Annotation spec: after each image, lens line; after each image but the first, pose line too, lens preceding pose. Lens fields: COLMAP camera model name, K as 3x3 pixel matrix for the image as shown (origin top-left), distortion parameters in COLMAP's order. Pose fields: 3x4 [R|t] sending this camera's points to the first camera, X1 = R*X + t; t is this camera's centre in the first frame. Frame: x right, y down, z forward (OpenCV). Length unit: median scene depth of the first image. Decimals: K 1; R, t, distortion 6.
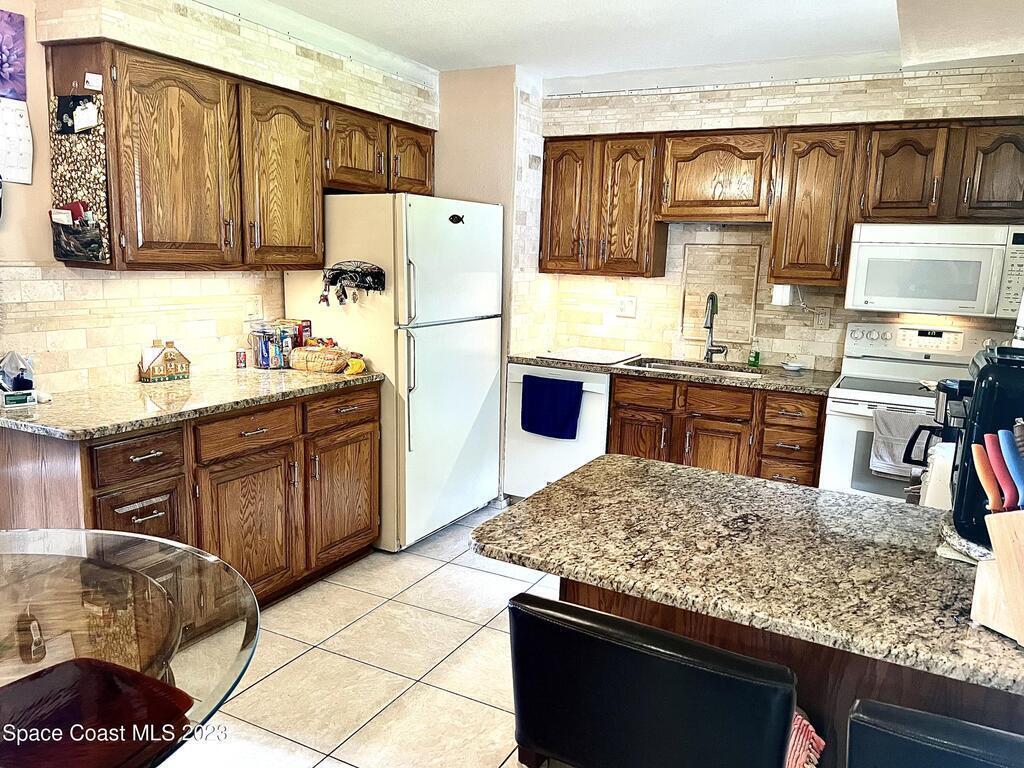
lens RADIAL K [[771.7, 0, 509.3], [0, 771.7, 390.3], [0, 0, 1]] dist [0.066017, -0.080615]
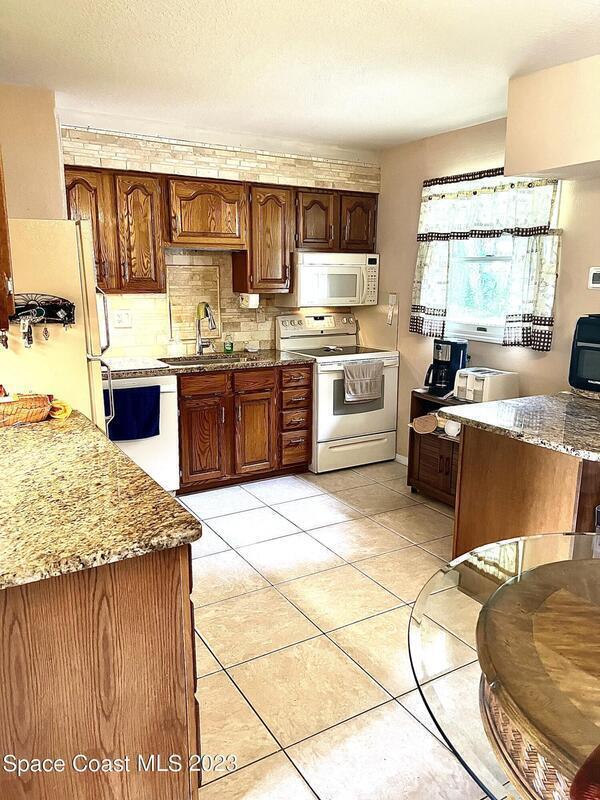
lens RADIAL K [[602.5, 0, 300.0], [0, 602.5, 399.1], [0, 0, 1]] dist [0.119665, -0.249579]
pose [[0.517864, -0.202994, 0.831030, -0.592671], [0.161549, 0.977166, 0.138019, -0.086898], [-0.840071, 0.062776, 0.538832, 0.337731]]
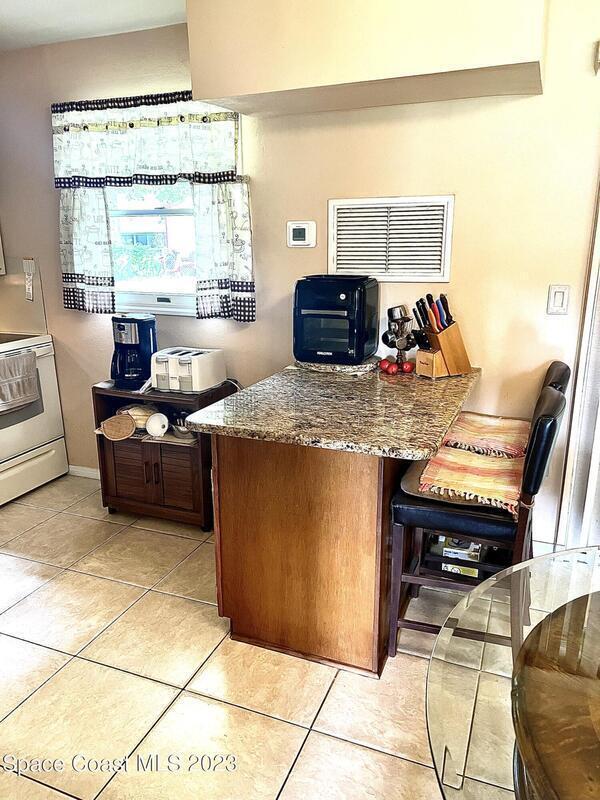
lens RADIAL K [[602.9, 0, 295.4], [0, 602.9, 403.8], [0, 0, 1]] dist [0.066017, -0.080615]
pose [[-0.095533, -0.300134, 0.949101, -0.412127], [0.181681, 0.932190, 0.313073, -0.106599], [-0.978706, 0.202342, -0.034526, 0.507718]]
